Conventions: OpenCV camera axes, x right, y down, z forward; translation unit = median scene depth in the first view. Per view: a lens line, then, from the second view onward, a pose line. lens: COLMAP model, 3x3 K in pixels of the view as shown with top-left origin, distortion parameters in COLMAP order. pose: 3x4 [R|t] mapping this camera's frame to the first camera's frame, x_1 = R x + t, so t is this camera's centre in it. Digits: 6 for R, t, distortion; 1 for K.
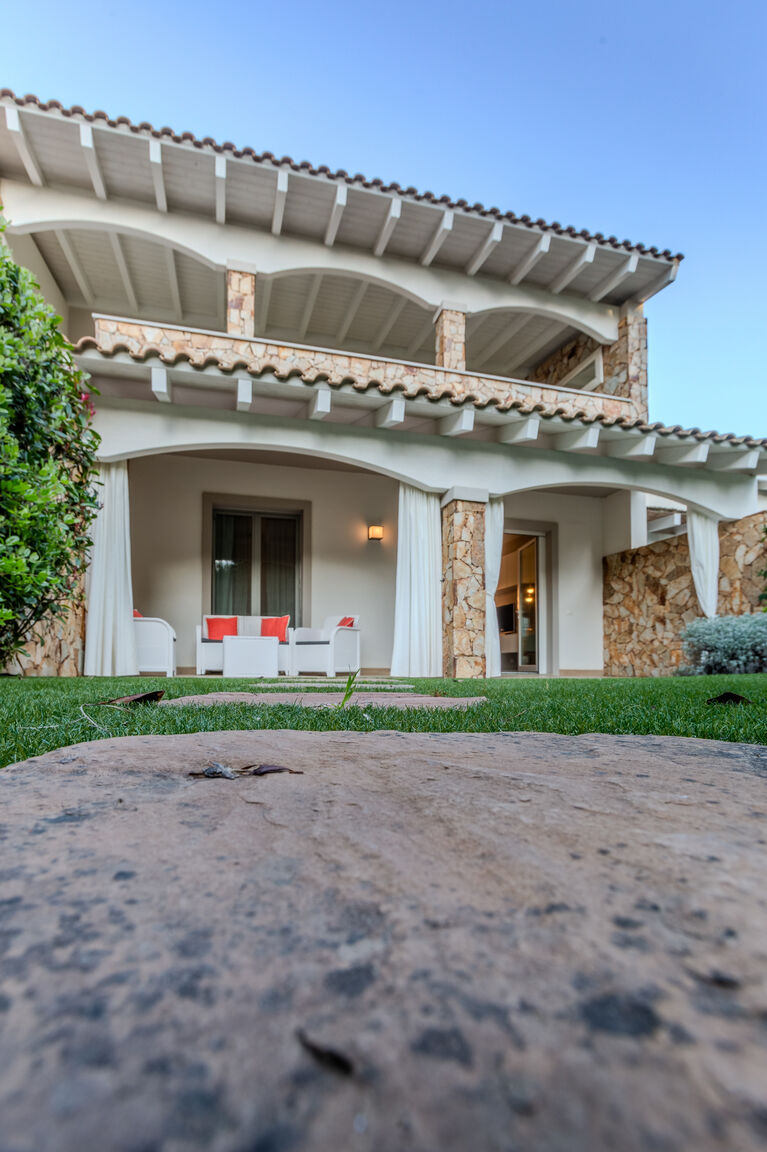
lens RADIAL K [[550.7, 0, 351.4], [0, 550.7, 647.0], [0, 0, 1]] dist [-0.040070, 0.048738]
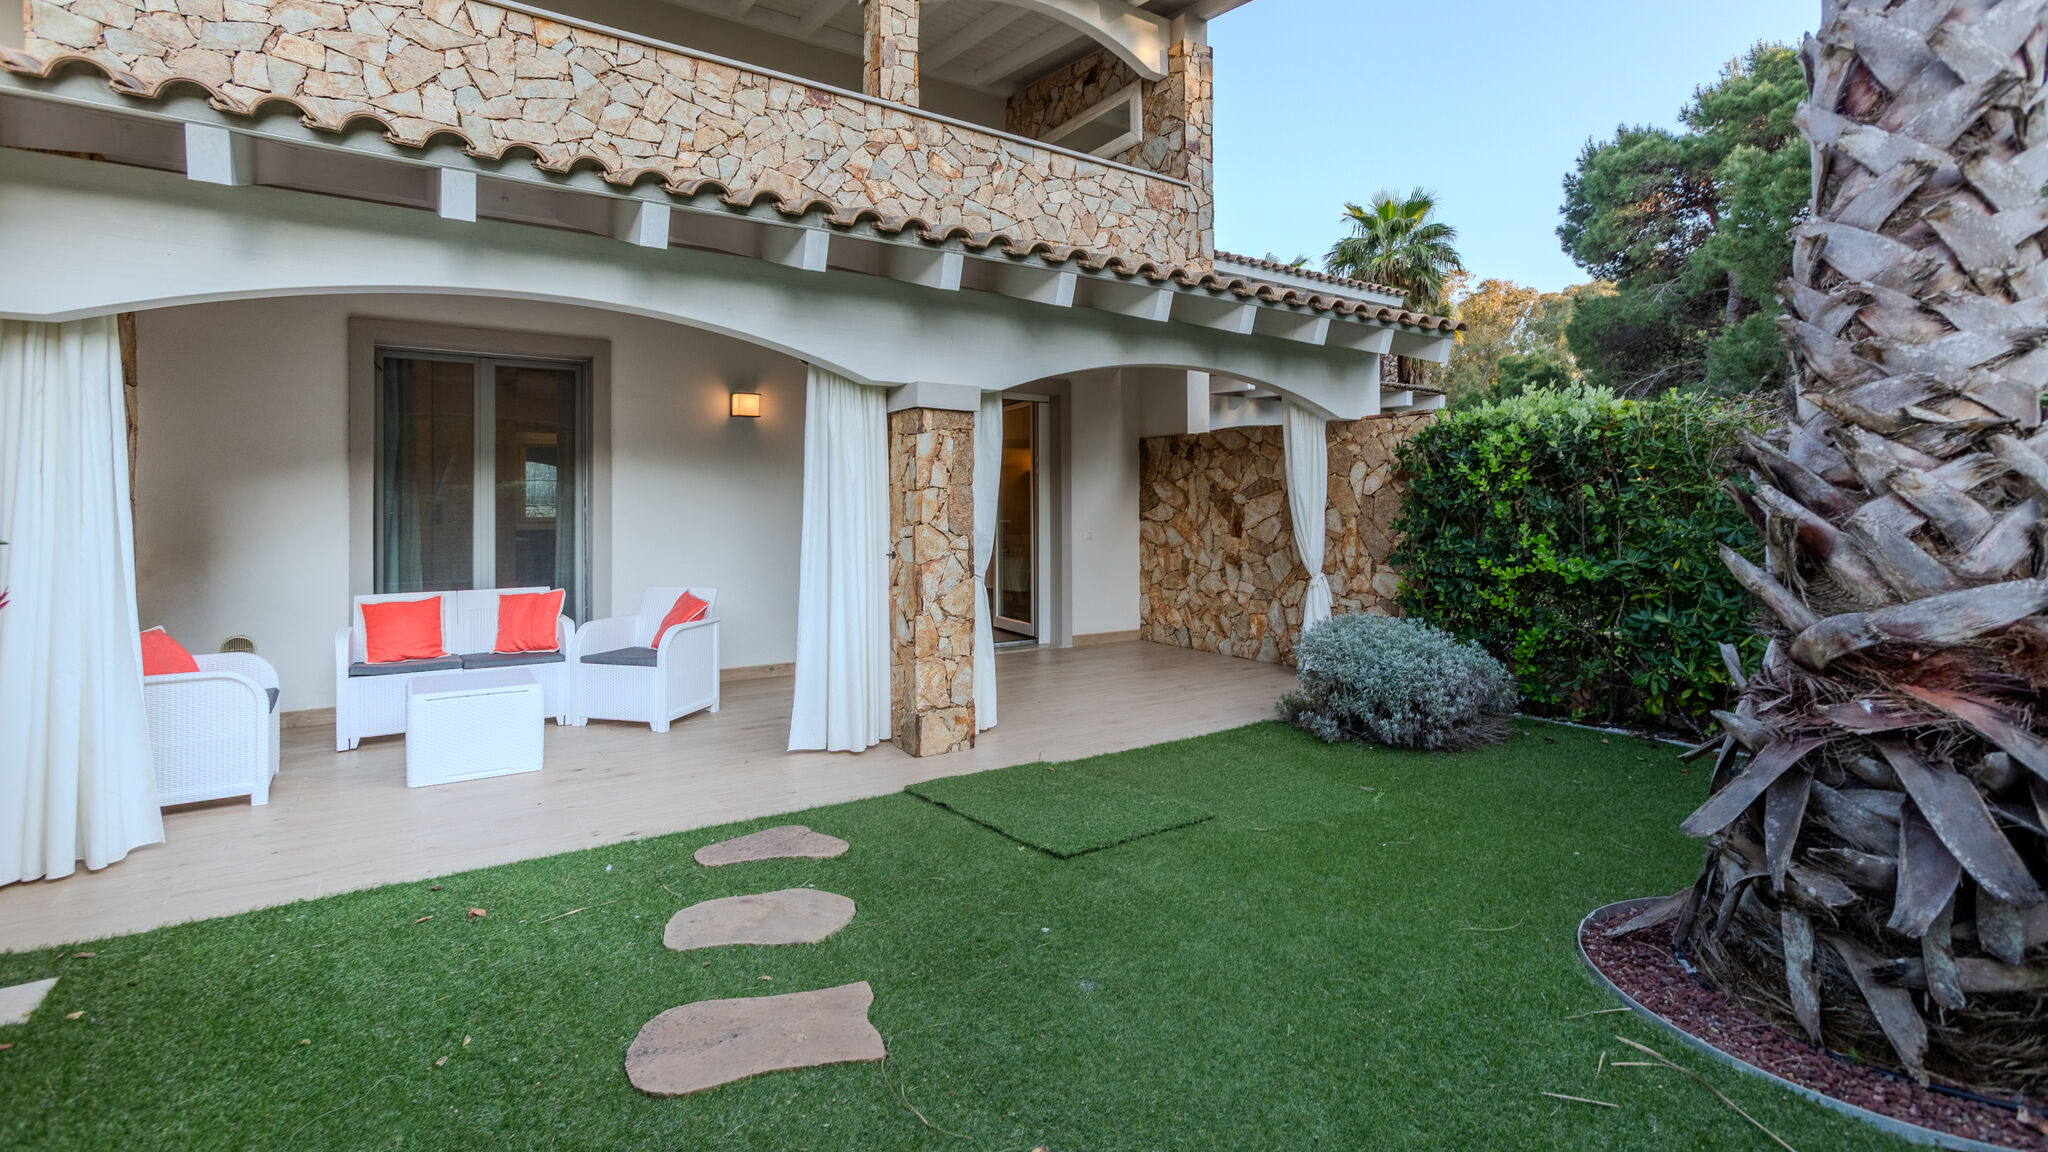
lens RADIAL K [[948.3, 0, 988.9], [0, 948.3, 494.0], [0, 0, 1]] dist [0.001387, 0.001243]
pose [[0.948930, -0.003717, 0.315463, -0.020989], [-0.000955, 0.999892, 0.014654, -0.143796], [-0.315484, -0.014207, 0.948825, 0.097018]]
